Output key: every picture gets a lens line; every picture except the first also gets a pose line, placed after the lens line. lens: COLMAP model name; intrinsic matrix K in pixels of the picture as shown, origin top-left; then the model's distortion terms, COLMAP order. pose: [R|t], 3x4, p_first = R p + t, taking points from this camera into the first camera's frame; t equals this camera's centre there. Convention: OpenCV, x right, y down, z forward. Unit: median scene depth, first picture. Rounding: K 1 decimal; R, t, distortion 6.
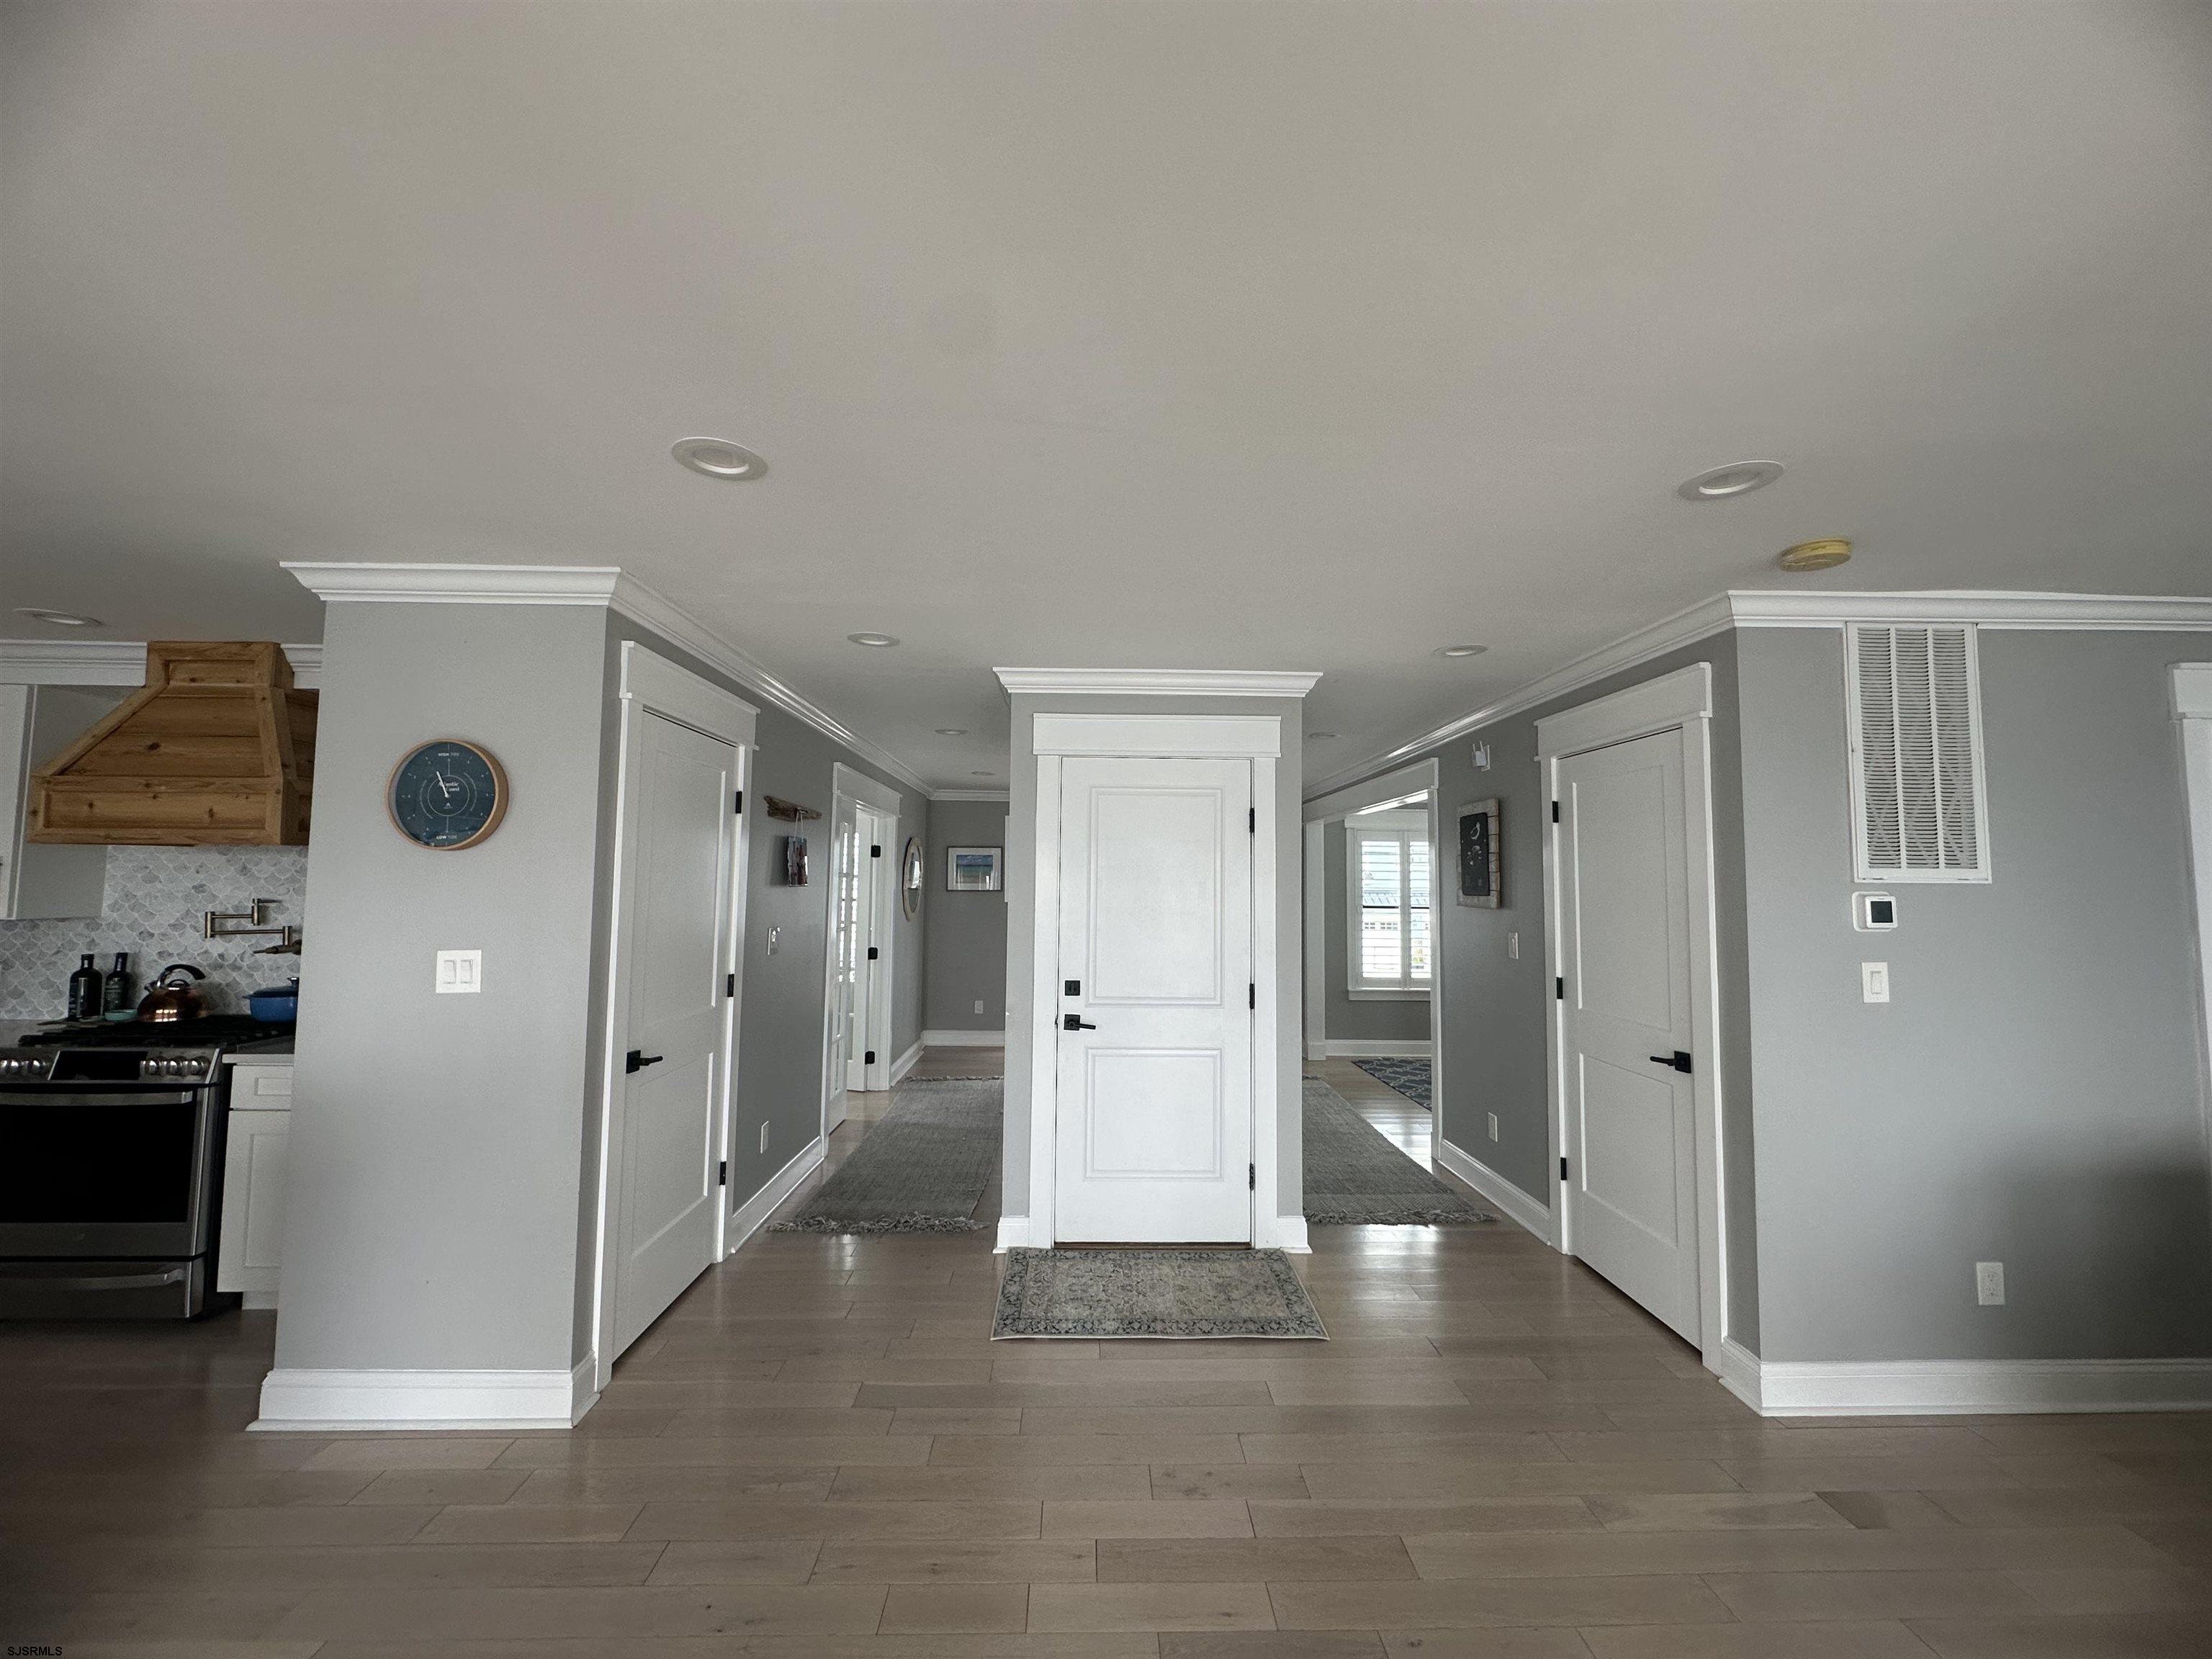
lens RADIAL K [[890.0, 0, 1106.0], [0, 890.0, 829.5], [0, 0, 1]] dist [-0.000281, -0.000127]
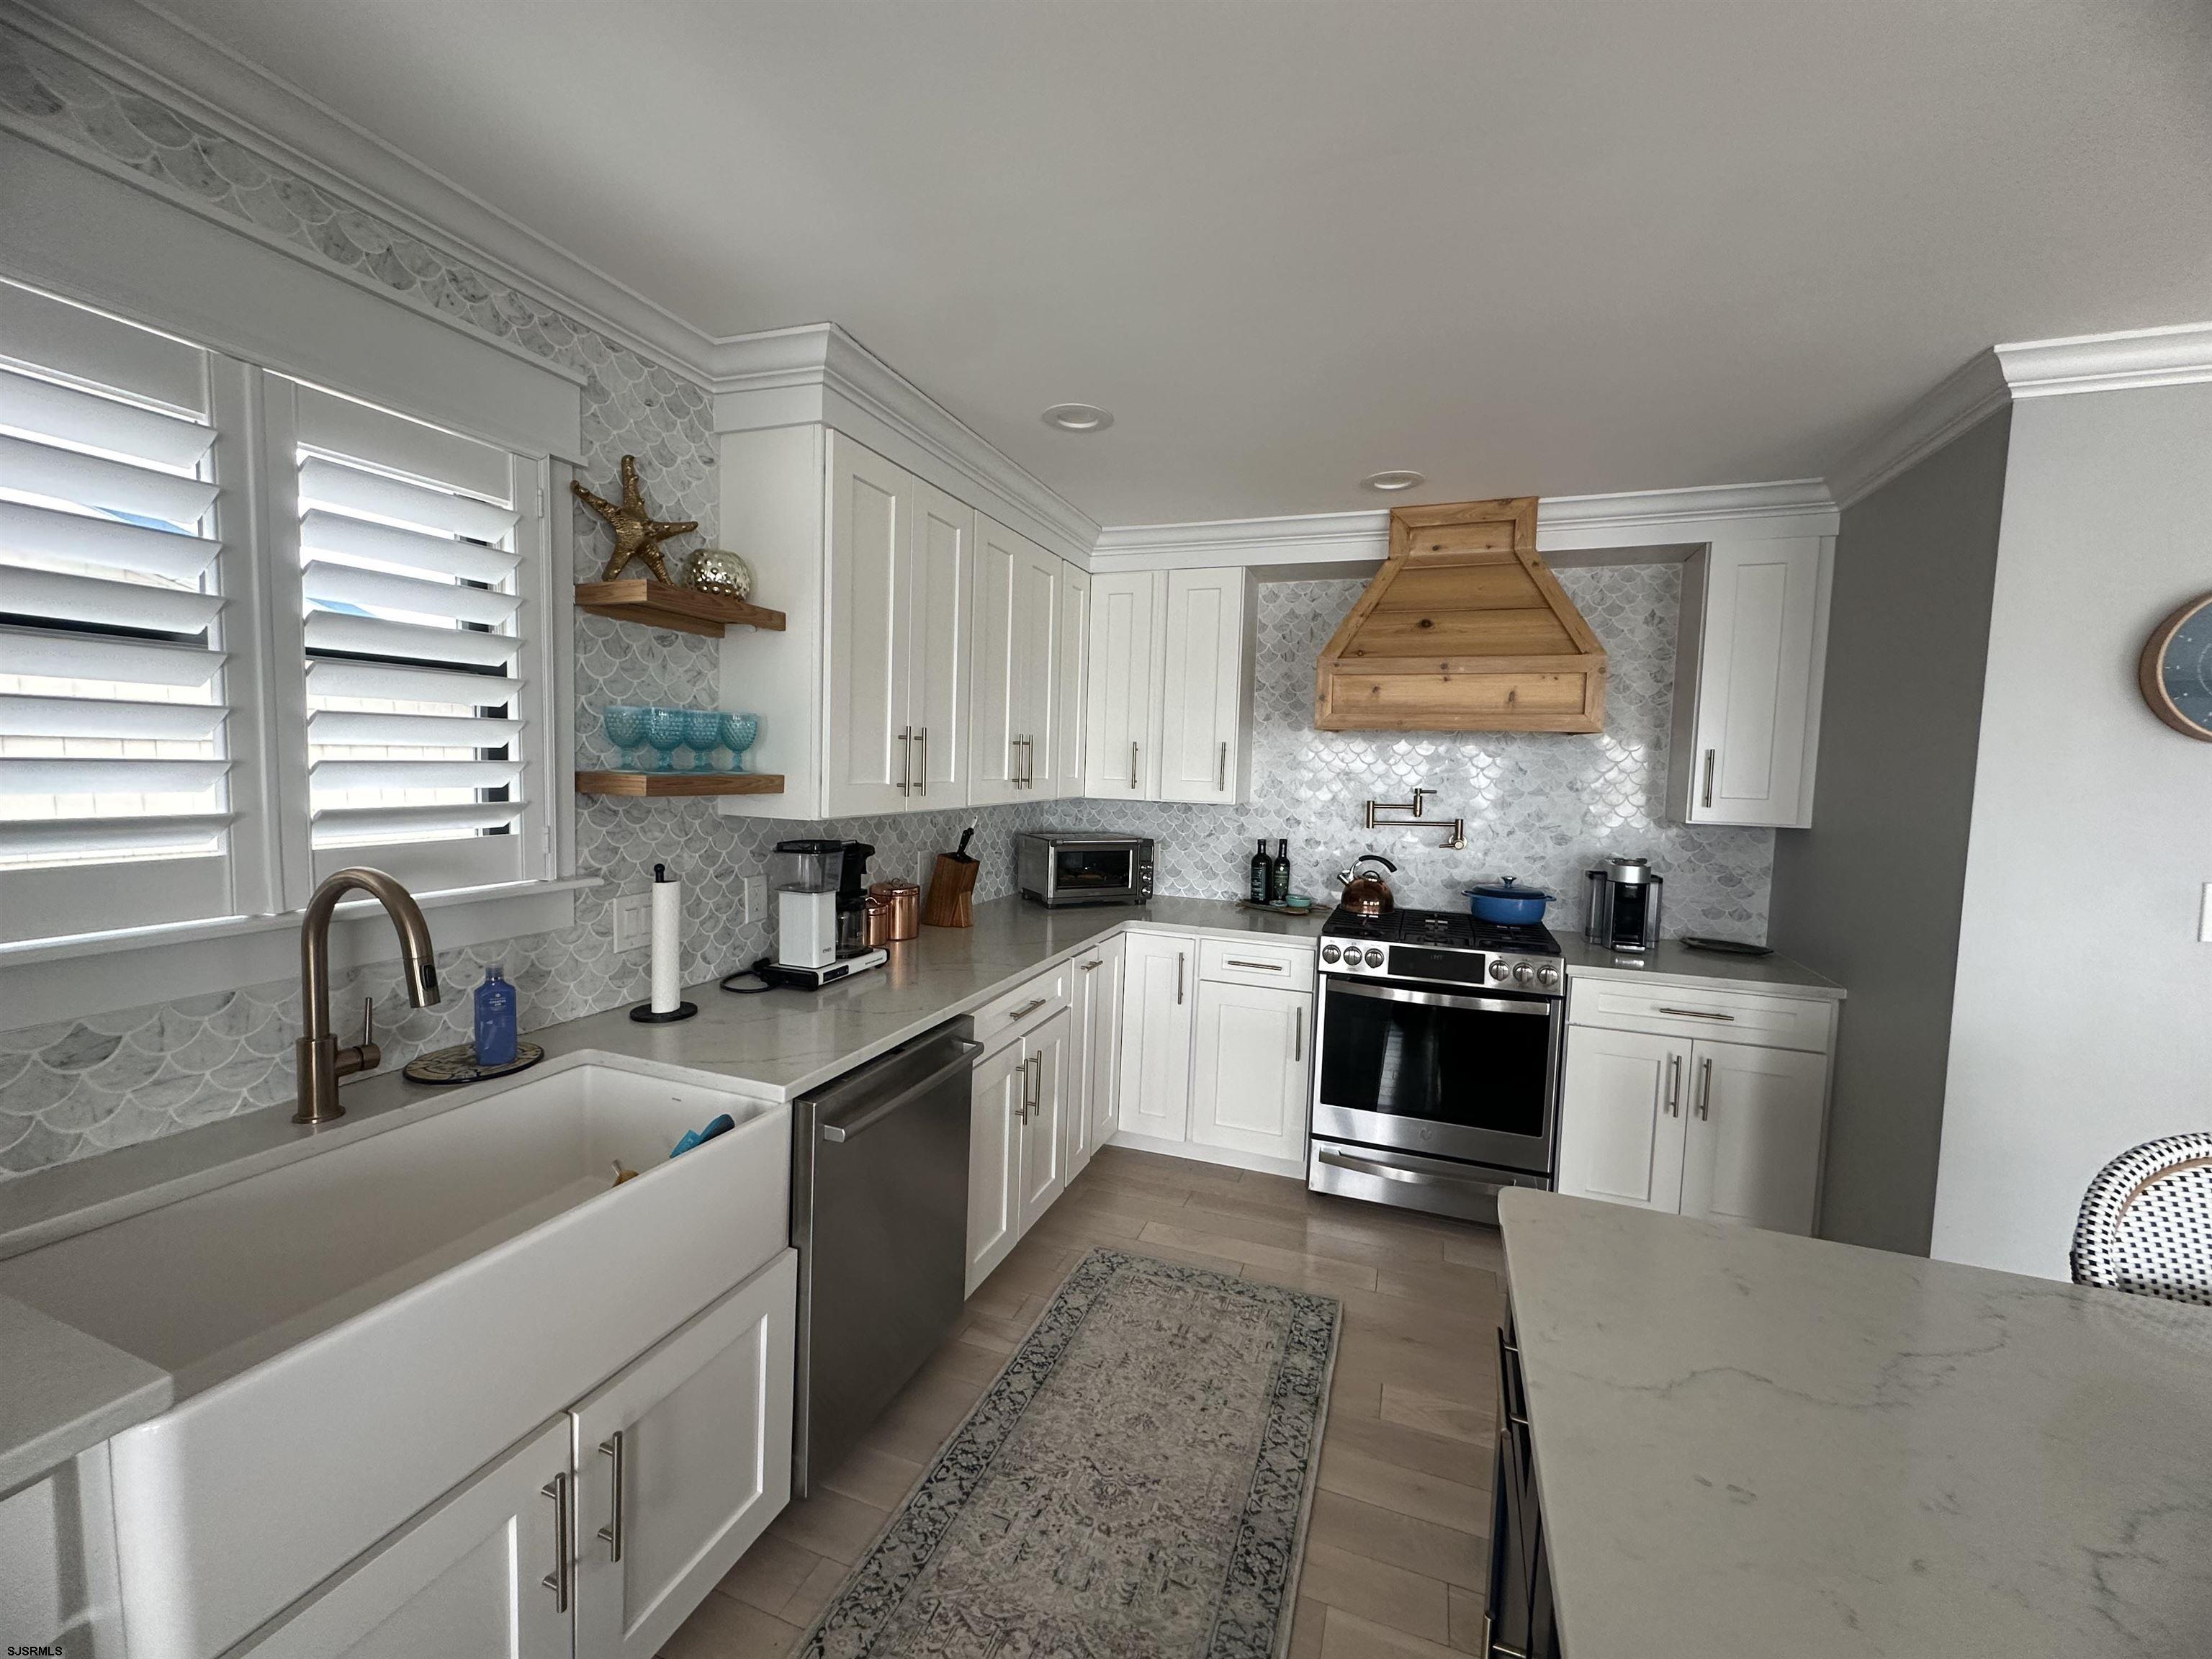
lens RADIAL K [[890.0, 0, 1106.0], [0, 890.0, 829.5], [0, 0, 1]] dist [-0.000281, -0.000127]
pose [[0.926908, 0.045779, -0.372487, -0.971824], [0.003965, 0.991282, 0.131695, -0.004972], [0.375268, -0.123546, 0.918646, 0.007113]]
